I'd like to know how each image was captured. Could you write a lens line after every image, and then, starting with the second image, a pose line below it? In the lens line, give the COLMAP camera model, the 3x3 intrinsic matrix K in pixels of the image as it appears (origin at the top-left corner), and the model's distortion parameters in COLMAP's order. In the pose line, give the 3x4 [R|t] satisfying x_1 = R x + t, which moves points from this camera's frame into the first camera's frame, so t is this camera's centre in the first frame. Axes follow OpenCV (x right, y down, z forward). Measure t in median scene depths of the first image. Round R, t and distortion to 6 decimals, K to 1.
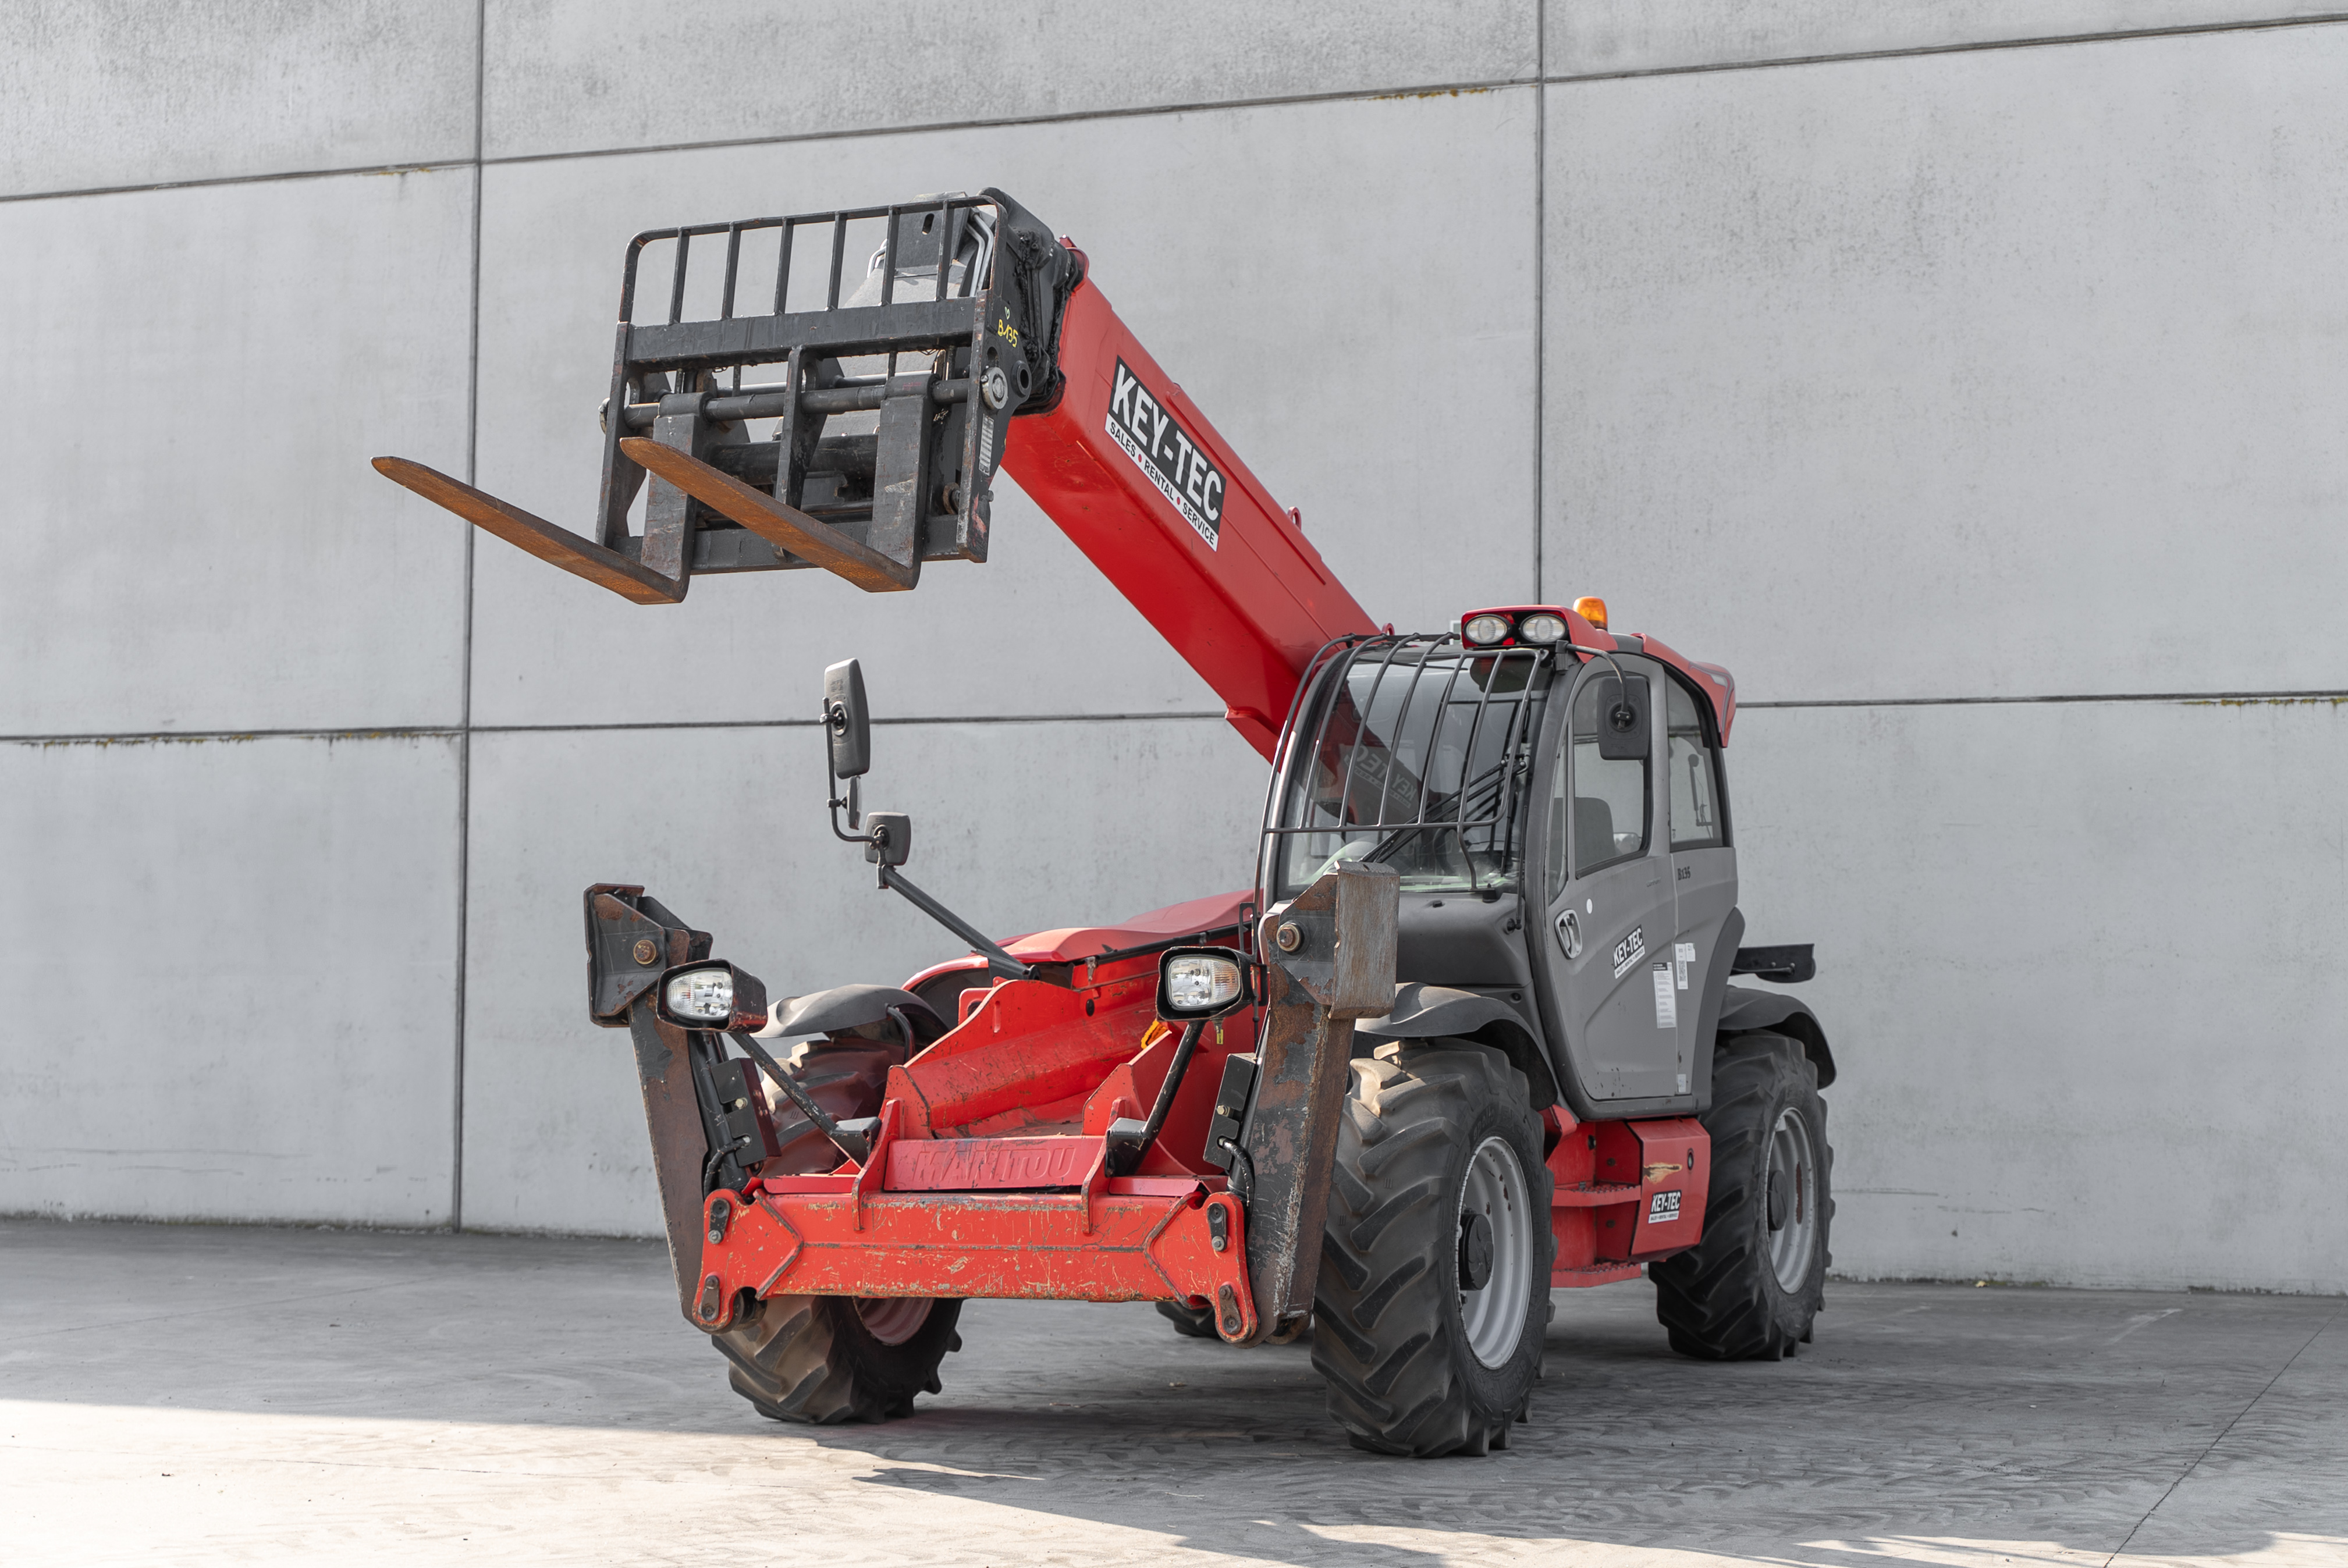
lens RADIAL K [[3850.4, 0, 1238.1], [0, 3850.4, 779.0], [0, 0, 1]] dist [0.009352, 0.000000]
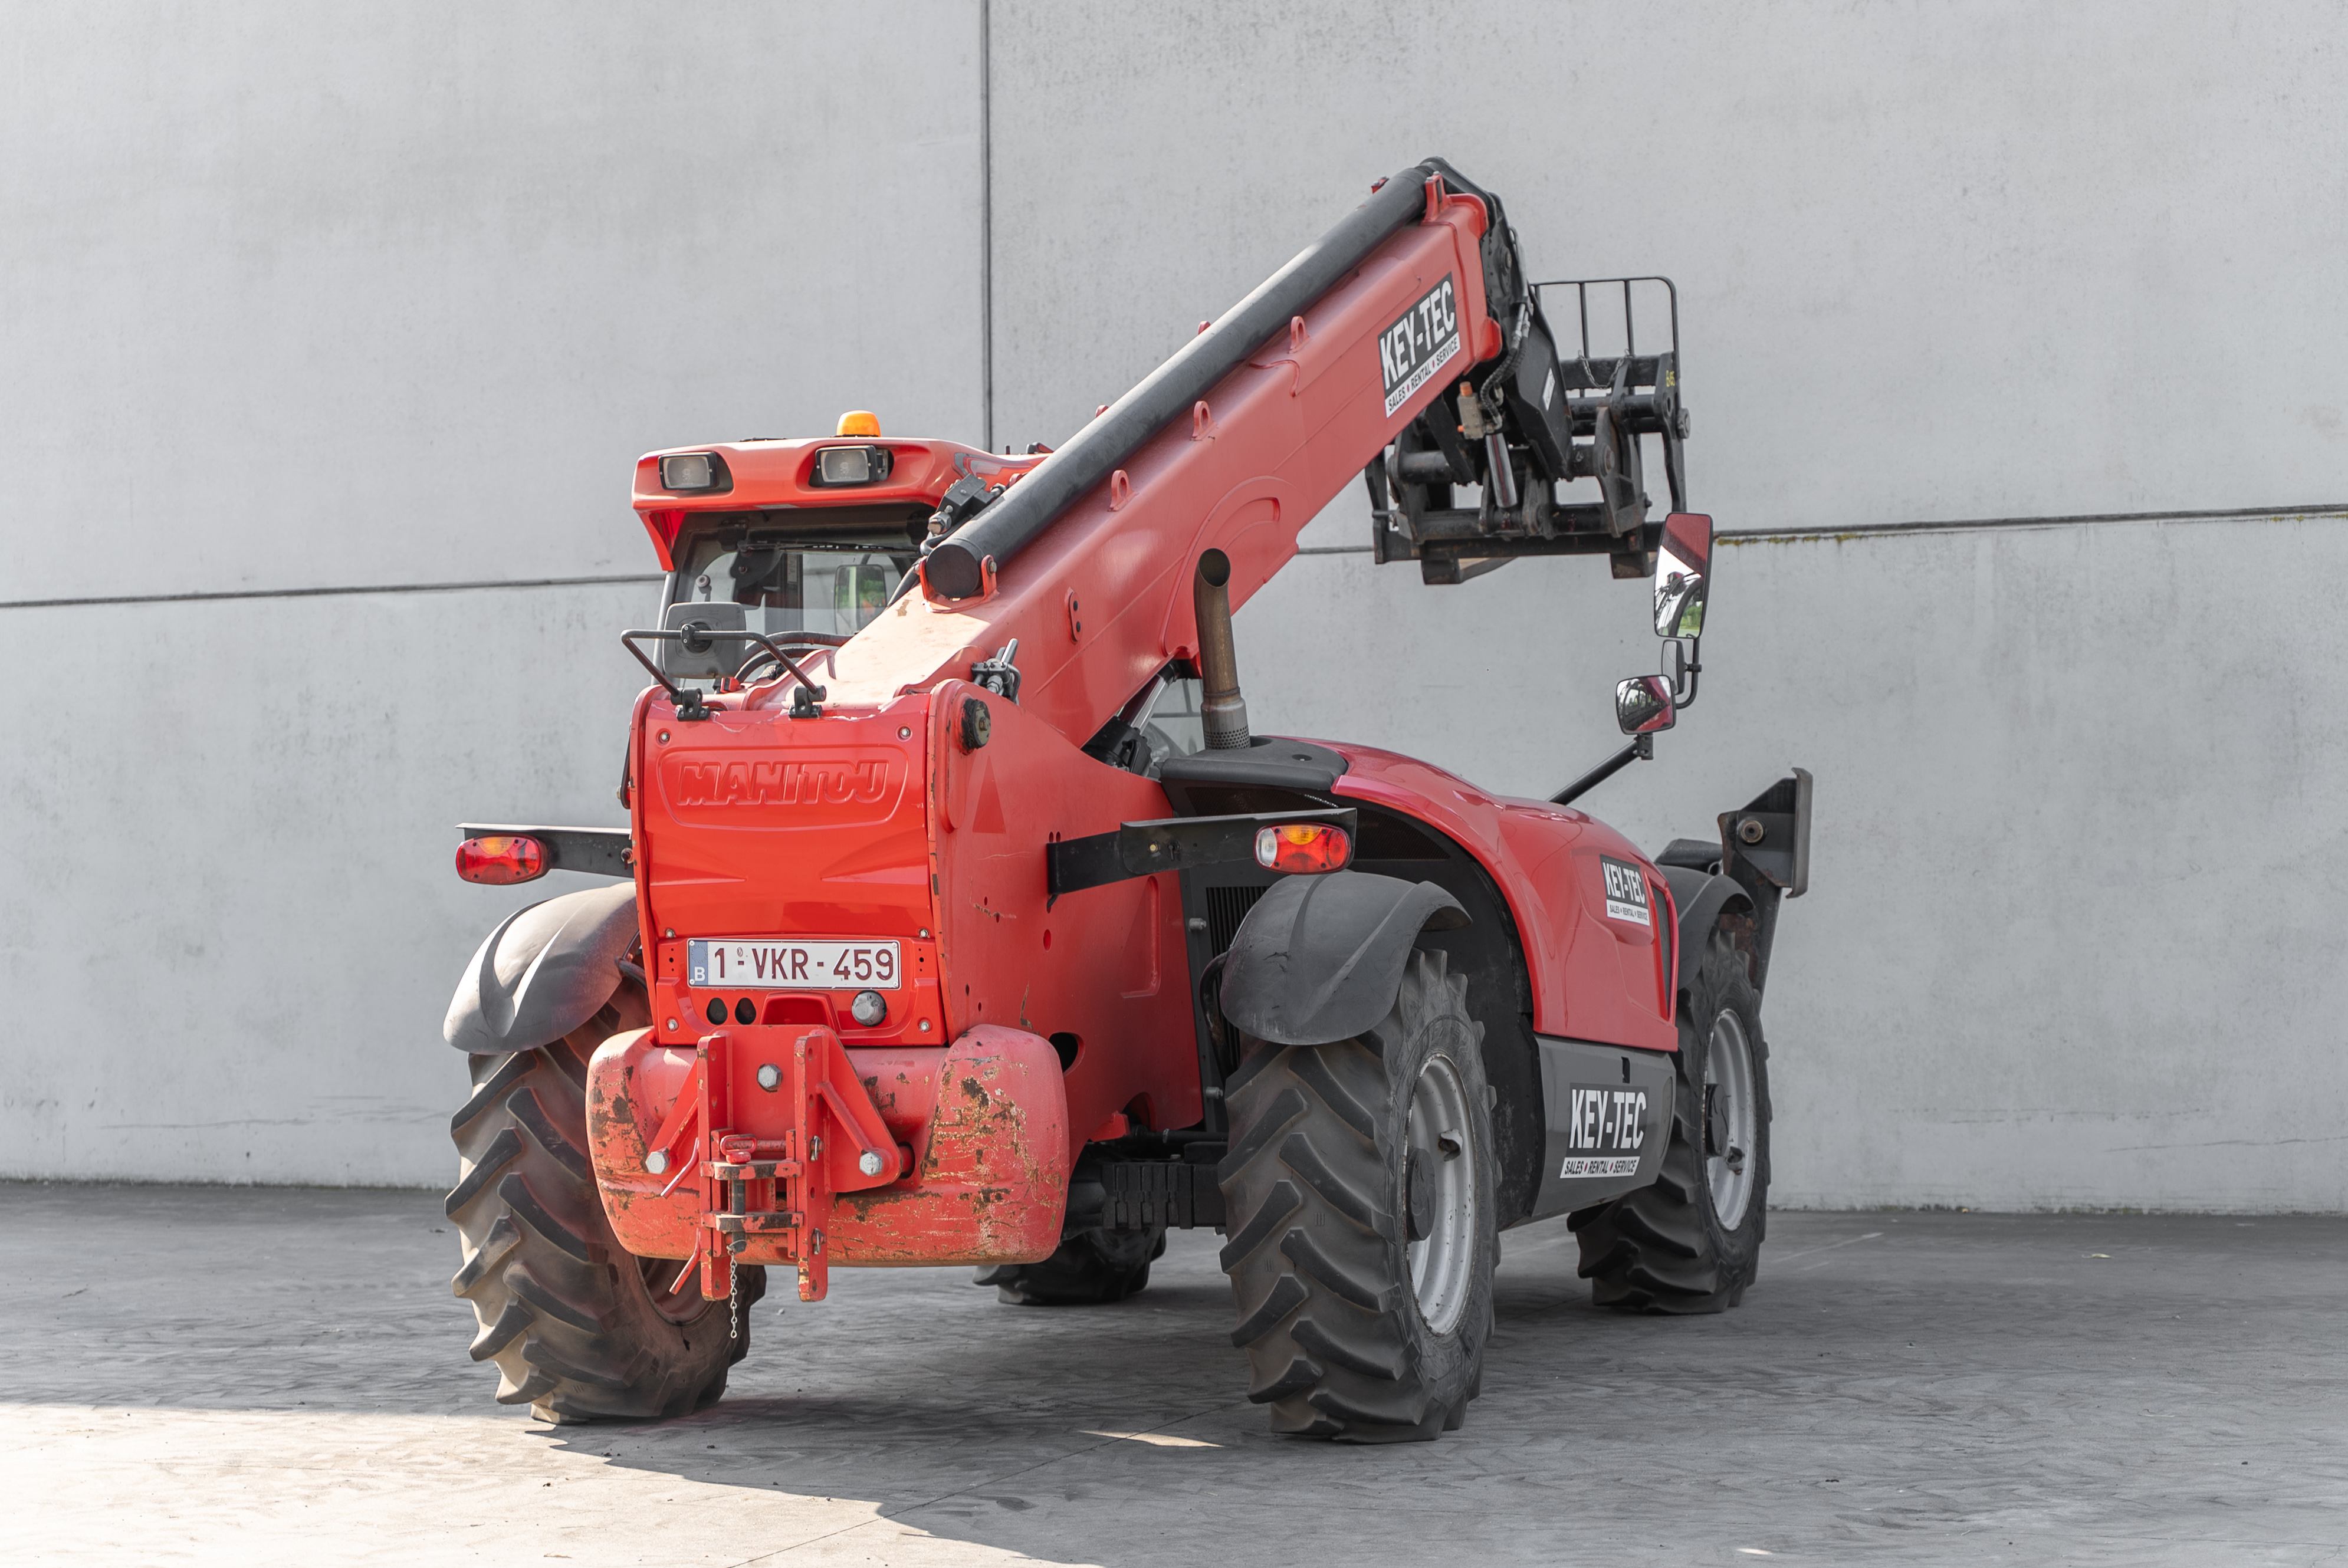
lens RADIAL K [[4574.9, 0, 1258.1], [0, 4574.9, 754.9], [0, 0, 1]] dist [0.002992, 0.000000]
pose [[0.999336, -0.020635, -0.030015, 0.181947], [0.021481, 0.999373, 0.028143, -0.002938], [0.029416, -0.028769, 0.999153, -0.050576]]
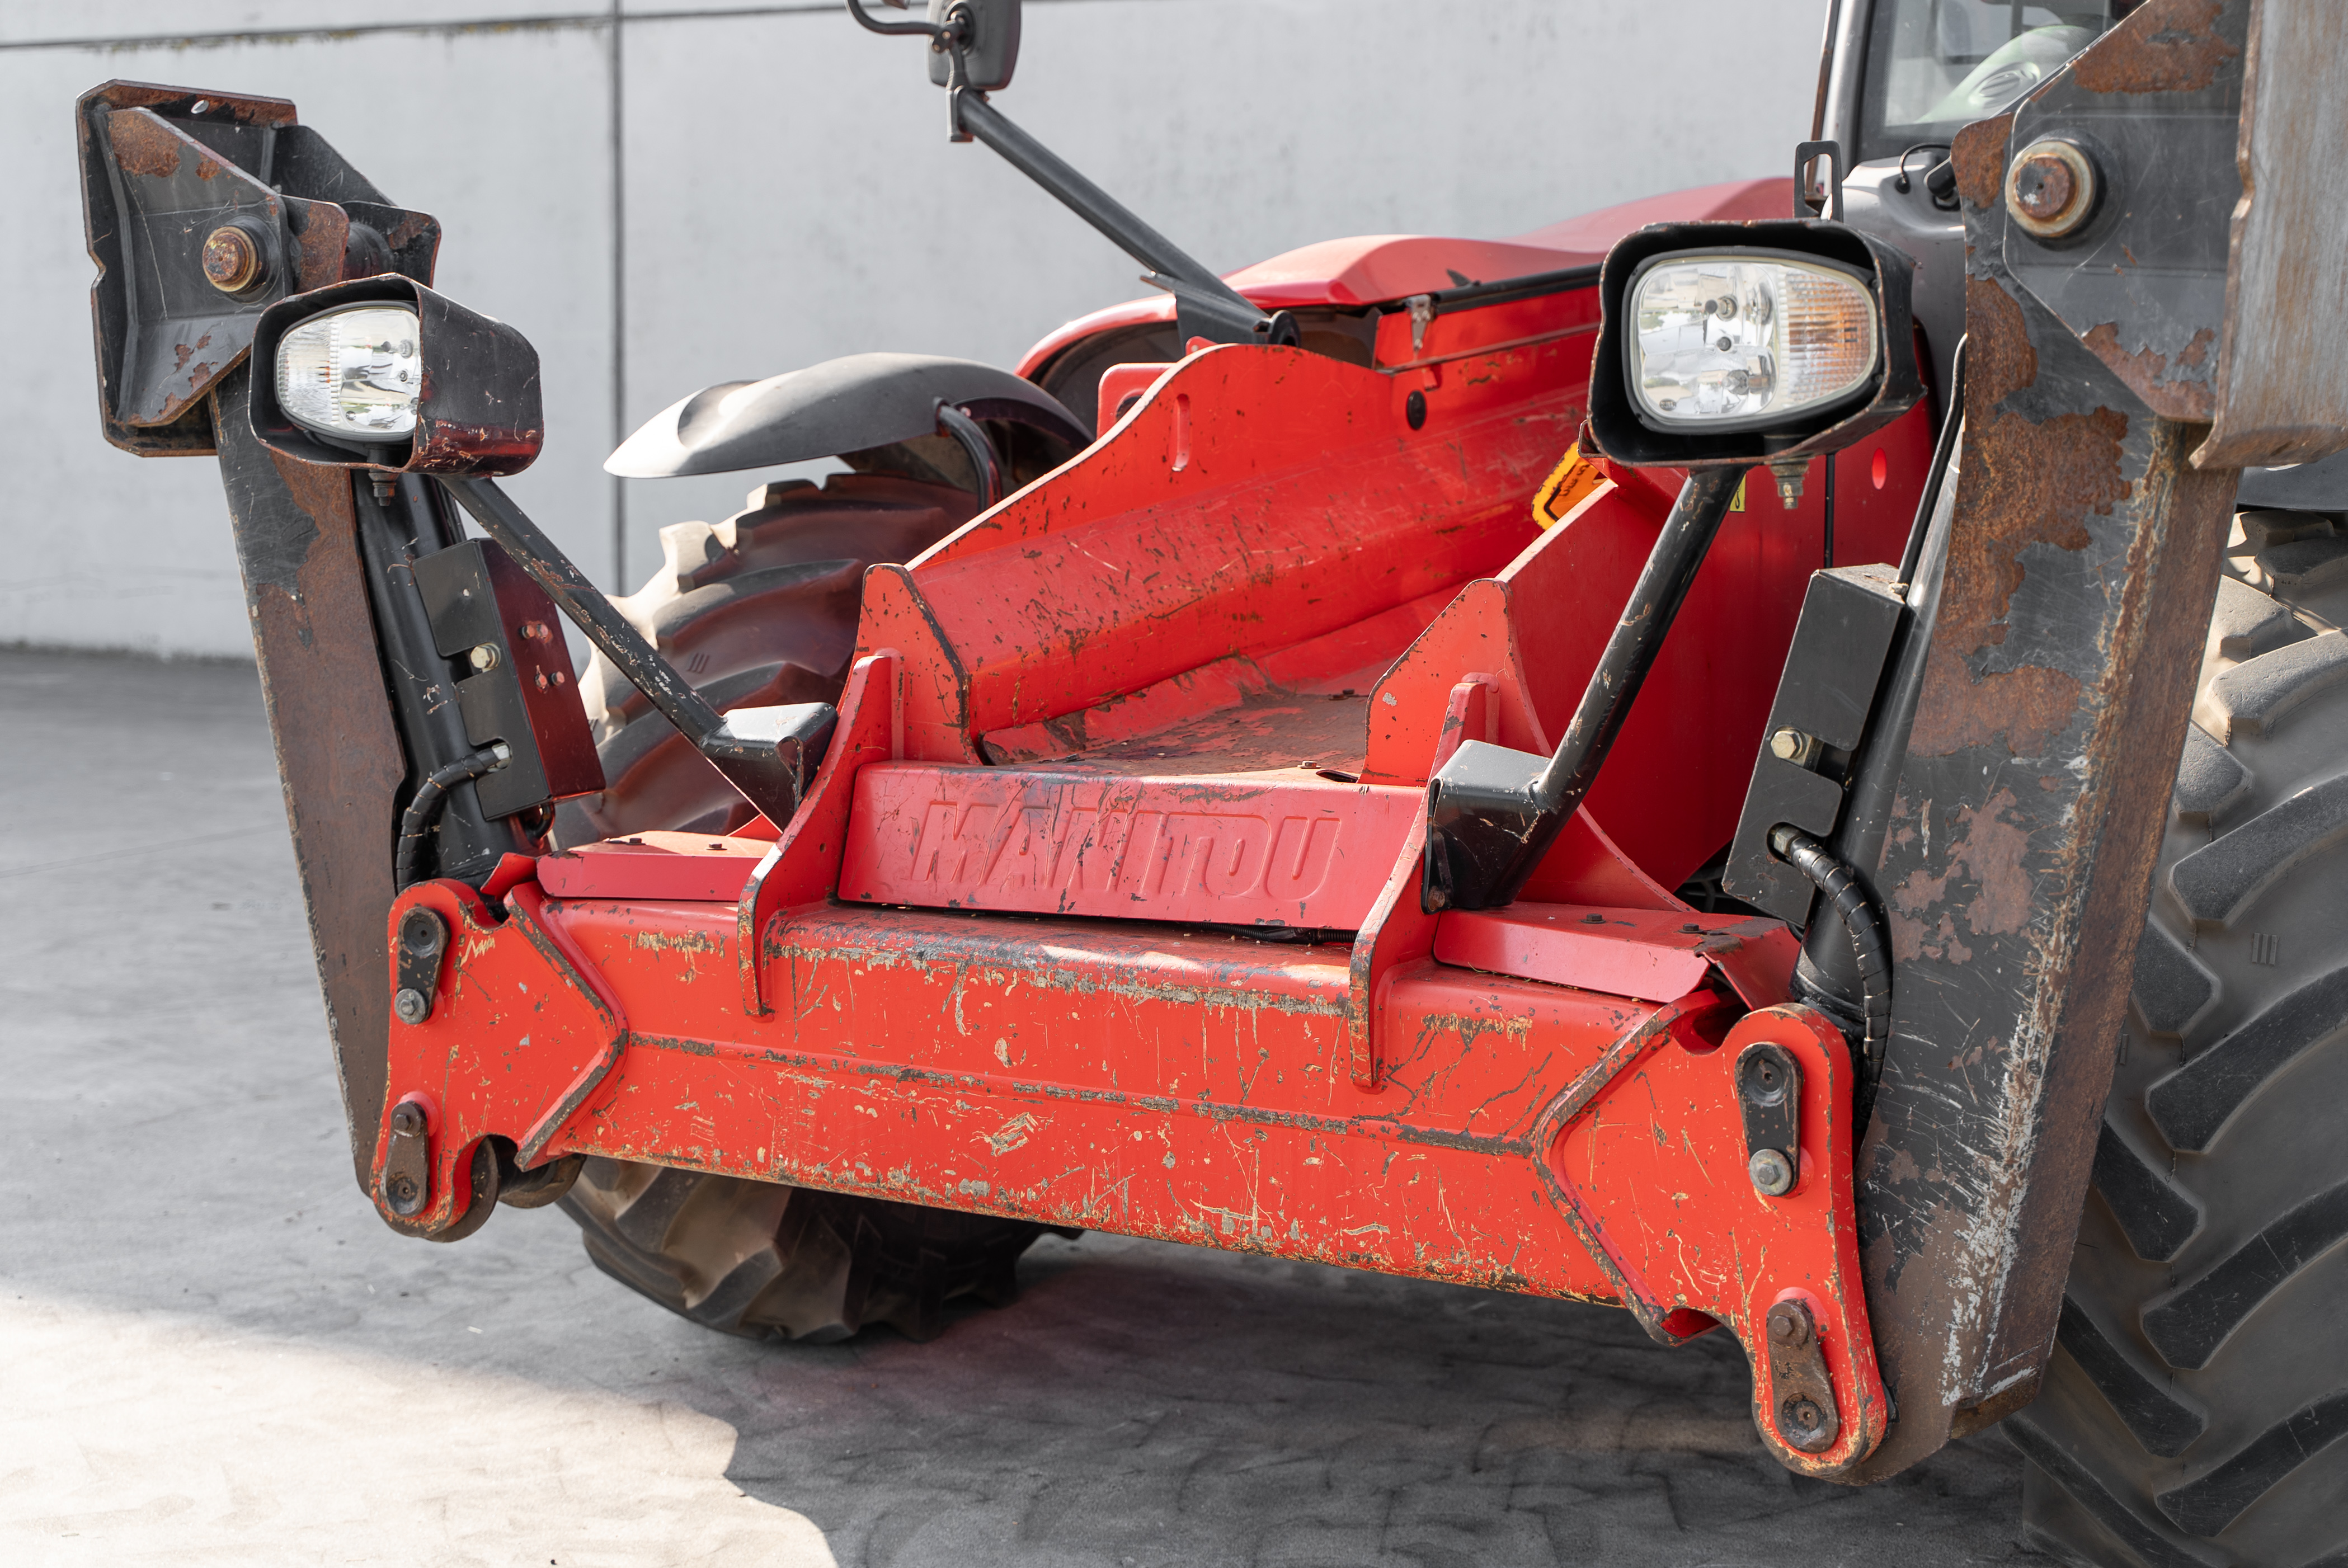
lens RADIAL K [[3248.3, 0, 1184.9], [0, 3248.3, 775.0], [0, 0, 1]] dist [-0.011986, 0.000000]
pose [[0.991916, 0.022431, -0.124901, -0.012322], [-0.000250, 0.984596, 0.174843, 0.025360], [0.126899, -0.173399, 0.976642, 0.447991]]
